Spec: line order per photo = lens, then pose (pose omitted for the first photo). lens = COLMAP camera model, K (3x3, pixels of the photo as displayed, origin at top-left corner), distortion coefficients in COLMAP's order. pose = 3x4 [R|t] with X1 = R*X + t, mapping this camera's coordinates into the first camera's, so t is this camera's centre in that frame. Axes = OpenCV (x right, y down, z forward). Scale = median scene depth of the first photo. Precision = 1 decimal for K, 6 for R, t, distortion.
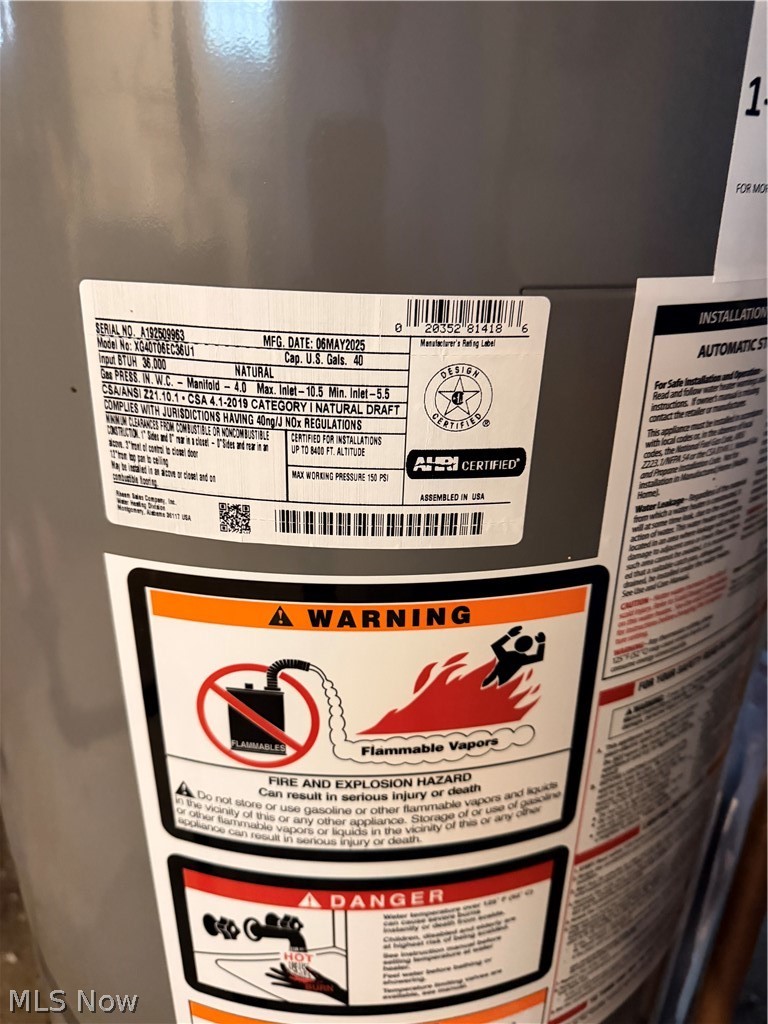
lens RADIAL K [[807.6, 0, 384.0], [0, 807.6, 512.0], [0, 0, 1]] dist [0.062315, -0.210104]
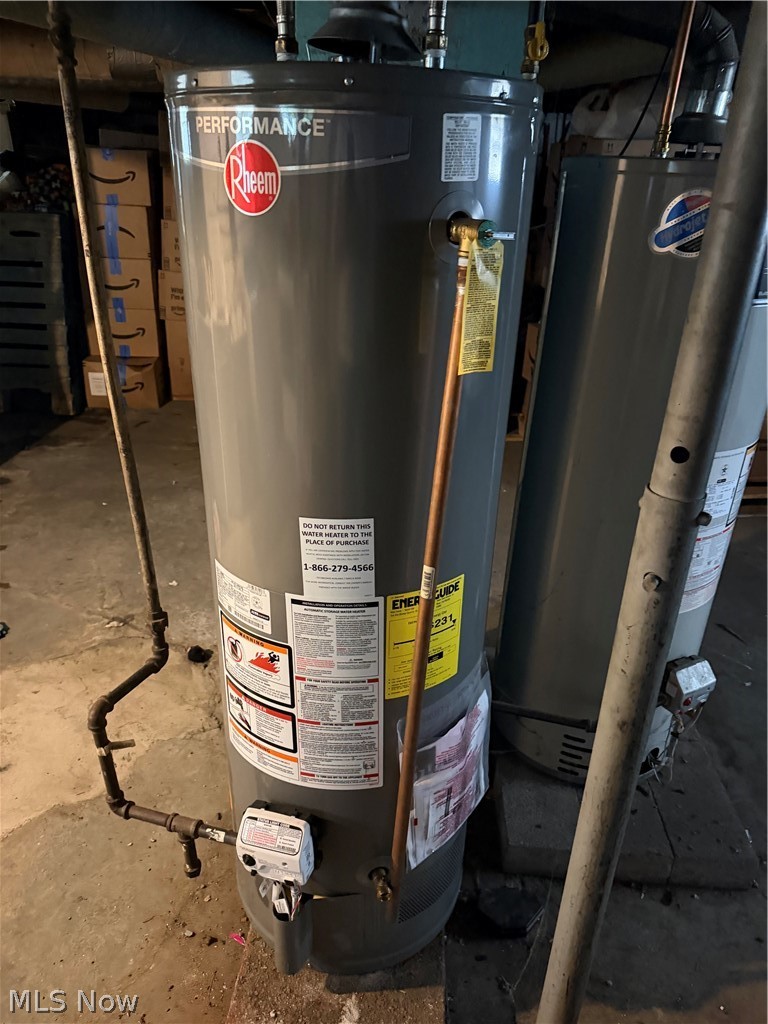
lens RADIAL K [[807.6, 0, 384.0], [0, 807.6, 512.0], [0, 0, 1]] dist [0.062315, -0.210104]
pose [[0.761584, 0.279490, -0.584701, 3.031706], [-0.265930, 0.957542, 0.111331, -1.262315], [0.590992, 0.070702, 0.803573, -2.305418]]
